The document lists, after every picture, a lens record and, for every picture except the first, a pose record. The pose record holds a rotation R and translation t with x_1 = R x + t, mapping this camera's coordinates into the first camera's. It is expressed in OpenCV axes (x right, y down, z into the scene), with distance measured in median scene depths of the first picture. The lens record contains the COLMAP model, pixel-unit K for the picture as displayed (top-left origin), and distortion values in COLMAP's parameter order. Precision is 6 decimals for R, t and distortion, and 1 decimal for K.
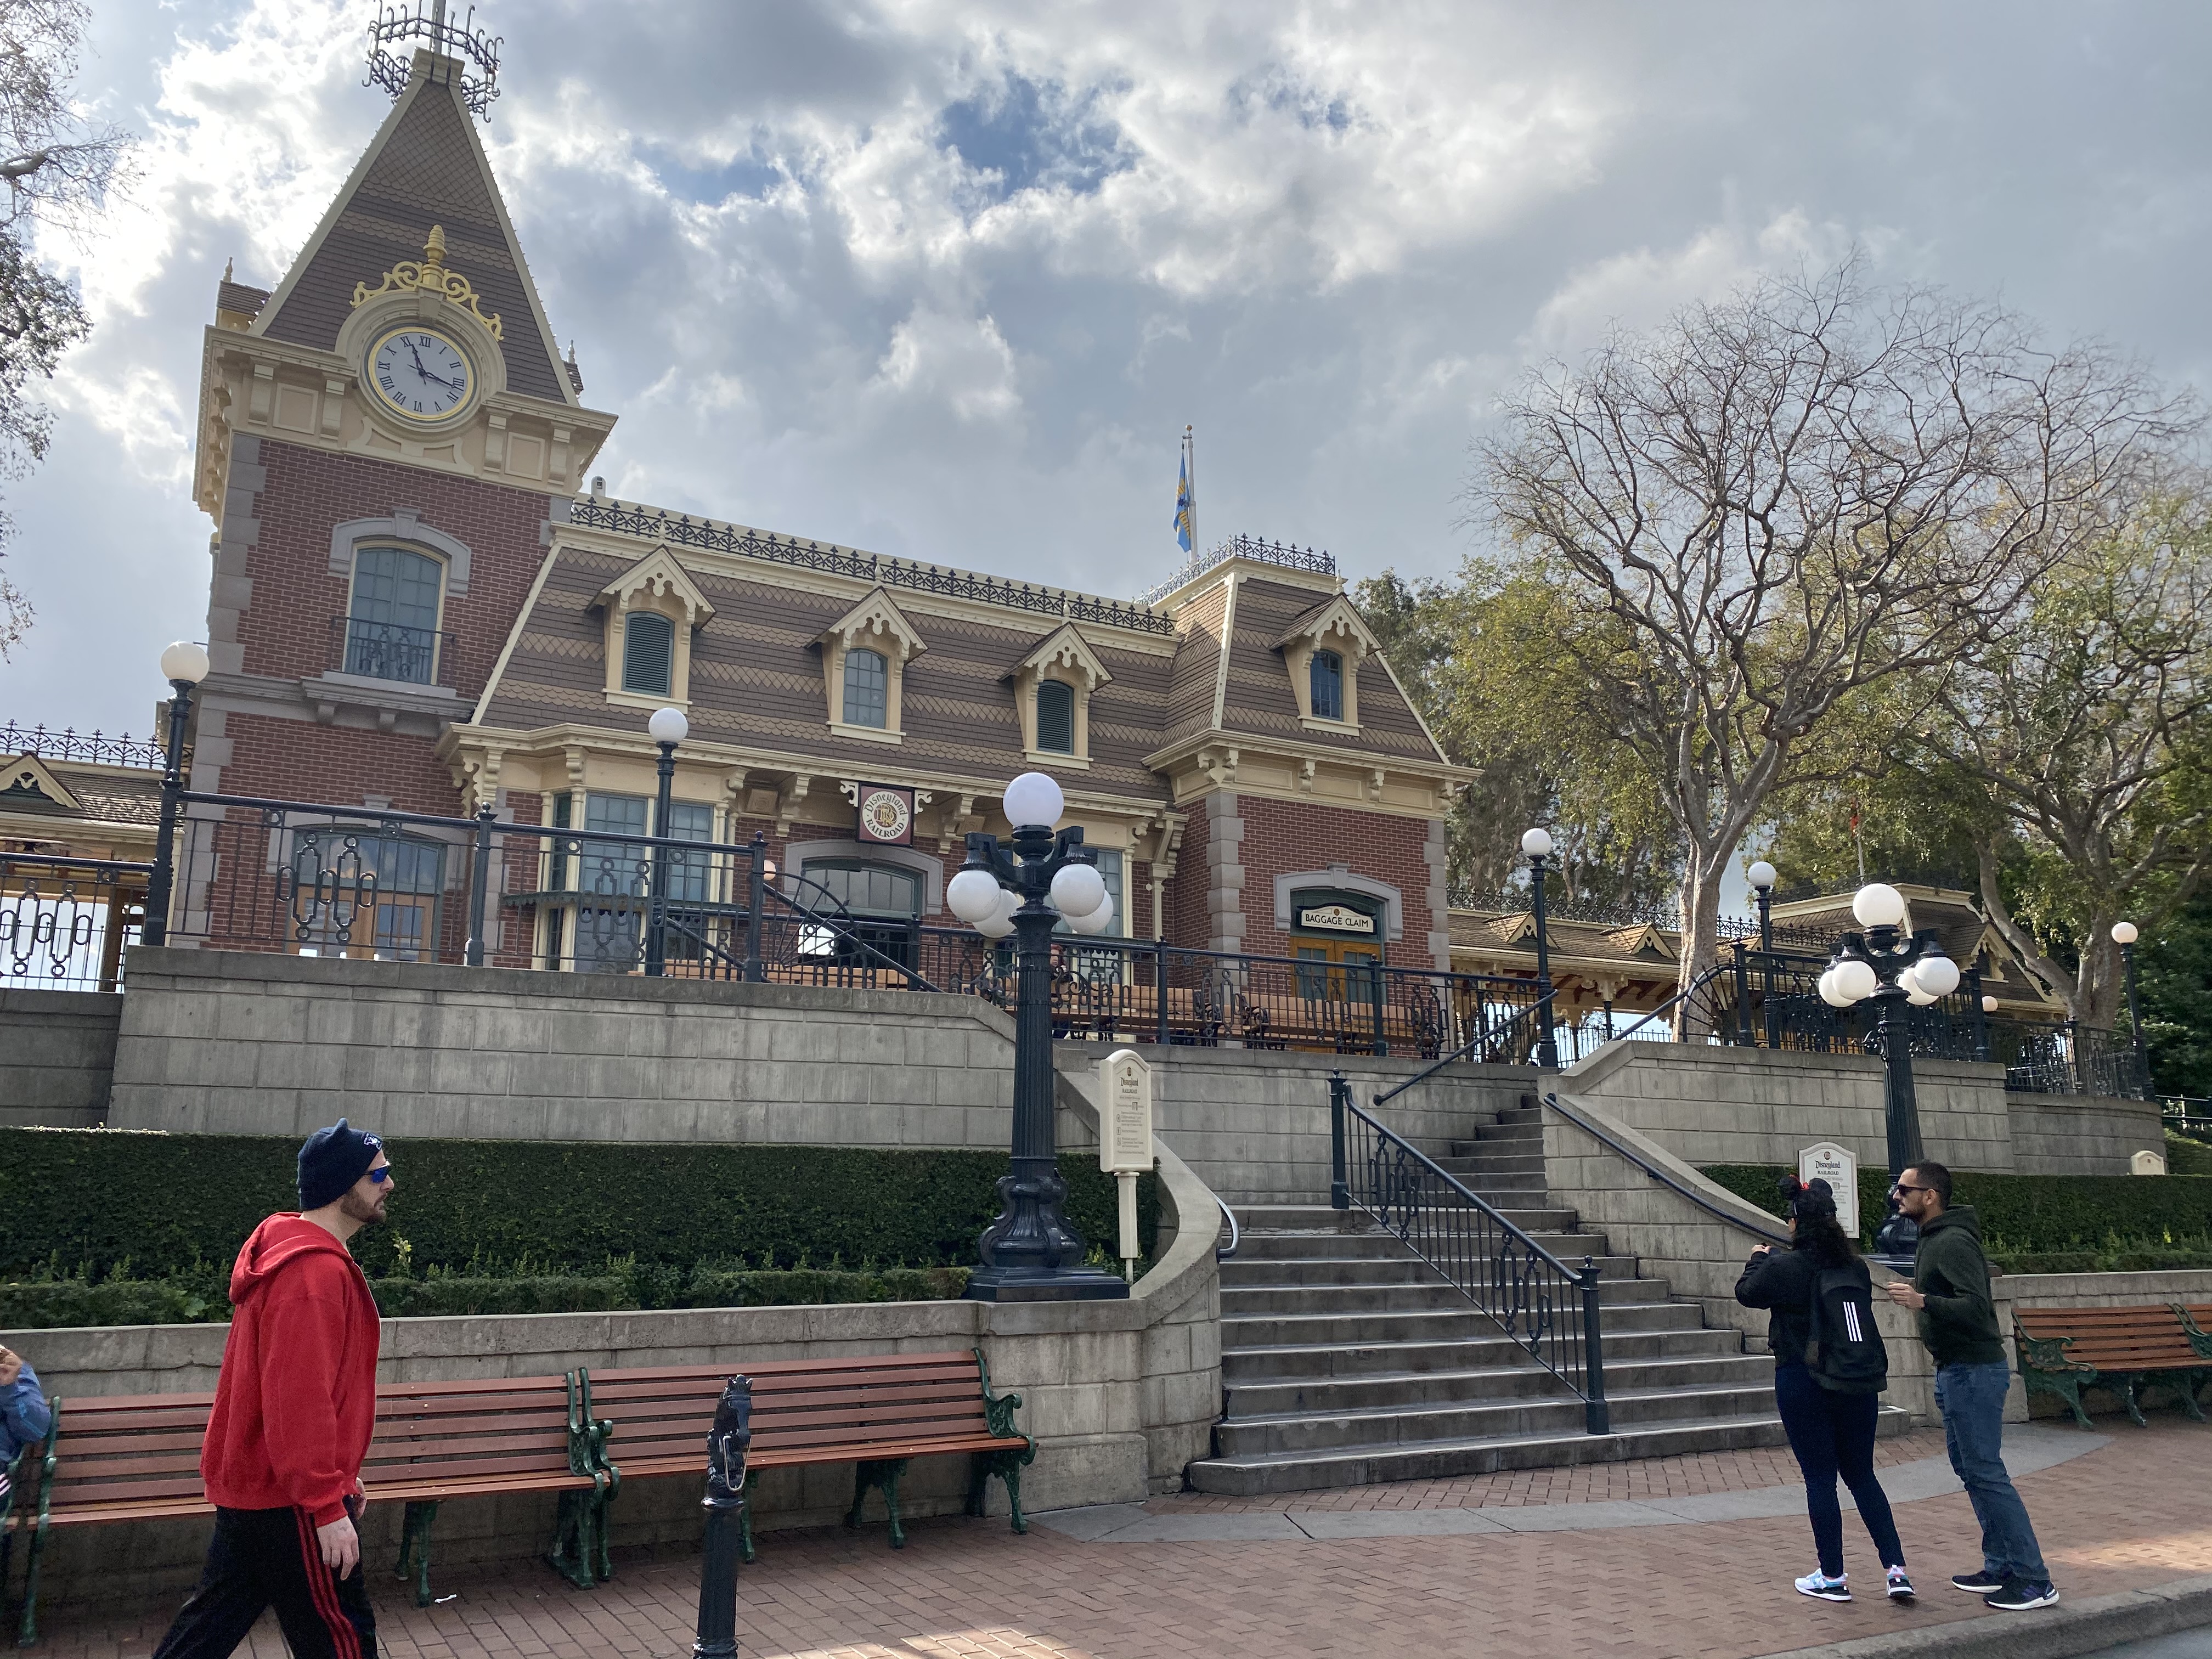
lens RADIAL K [[1737.7, 0, 1079.5], [0, 1737.7, 791.1], [0, 0, 1]] dist [0.074959, -0.128959]
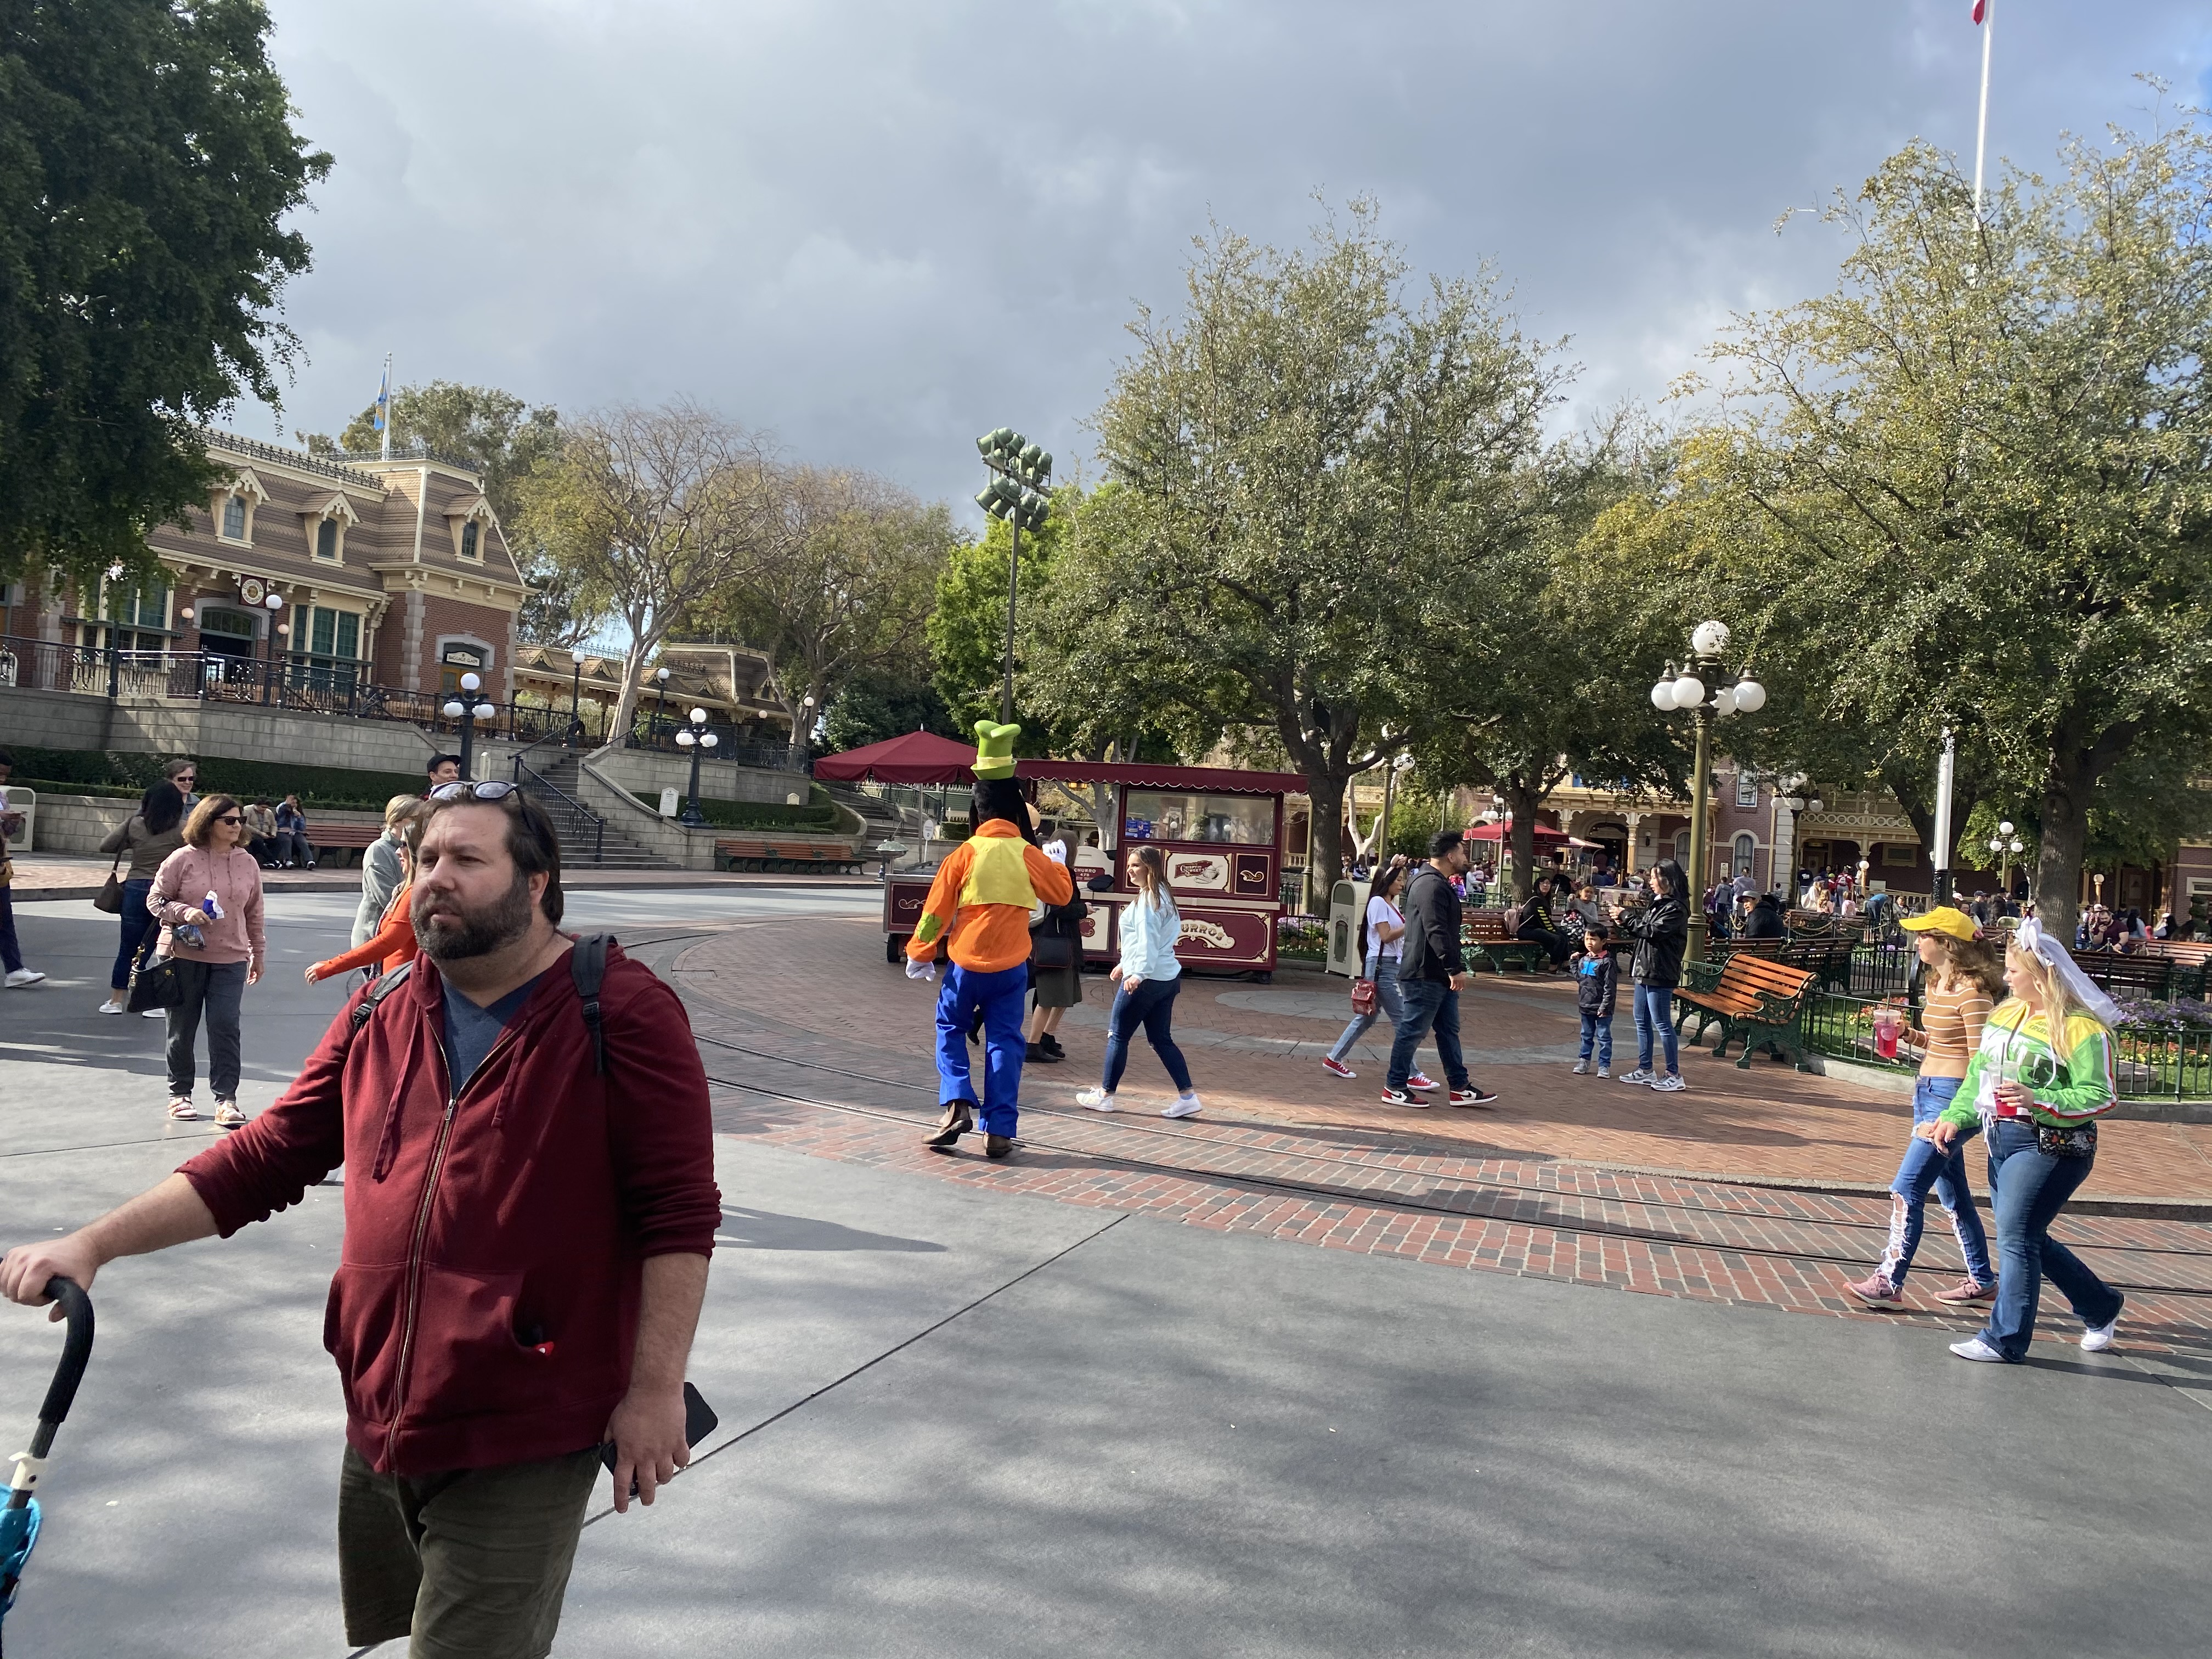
lens RADIAL K [[1737.7, 0, 1079.5], [0, 1737.7, 791.1], [0, 0, 1]] dist [0.074959, -0.128959]
pose [[0.809398, 0.067148, 0.583409, -0.496595], [-0.196241, 0.967260, 0.160928, -0.271329], [-0.553502, -0.244743, 0.796076, -1.169991]]
